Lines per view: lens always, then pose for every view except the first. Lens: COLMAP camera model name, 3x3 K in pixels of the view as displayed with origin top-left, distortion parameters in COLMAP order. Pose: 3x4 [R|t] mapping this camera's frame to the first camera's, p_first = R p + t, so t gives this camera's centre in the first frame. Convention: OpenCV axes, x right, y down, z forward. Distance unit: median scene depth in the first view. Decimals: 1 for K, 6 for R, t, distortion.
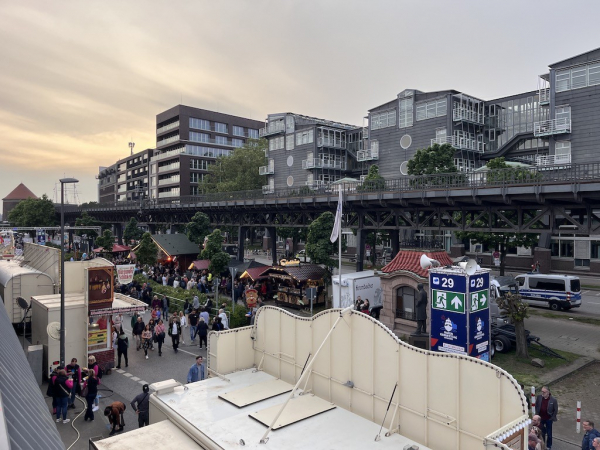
lens RADIAL K [[453.3, 0, 305.5], [0, 453.3, 225.6], [0, 0, 1]] dist [0.063586, -0.089718]
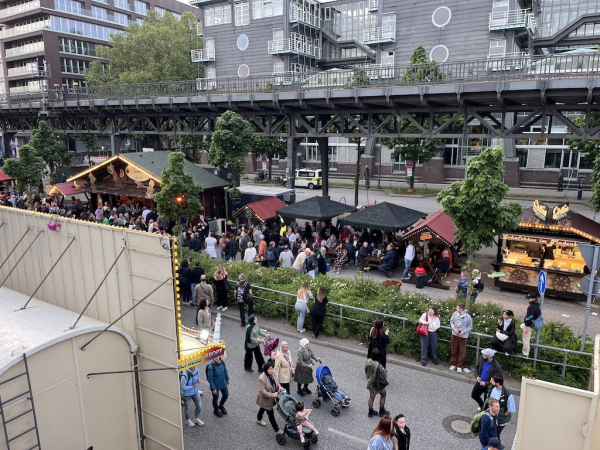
lens RADIAL K [[453.3, 0, 294.6], [0, 453.3, 222.9], [0, 0, 1]] dist [0.063586, -0.089718]
pose [[0.951364, -0.070652, 0.299858, -0.141571], [0.009472, 0.979595, 0.200760, -0.005120], [-0.307923, -0.188155, 0.932620, 0.180726]]
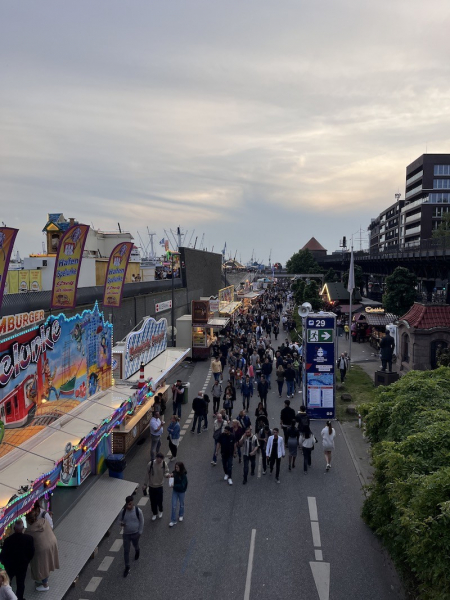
lens RADIAL K [[453.3, 0, 230.0], [0, 453.3, 300.1], [0, 0, 1]] dist [0.063586, -0.089718]
pose [[0.704006, 0.055869, -0.707993, 0.156290], [-0.012204, 0.997705, 0.066596, -0.005162], [0.710089, -0.038244, 0.703072, -0.026995]]
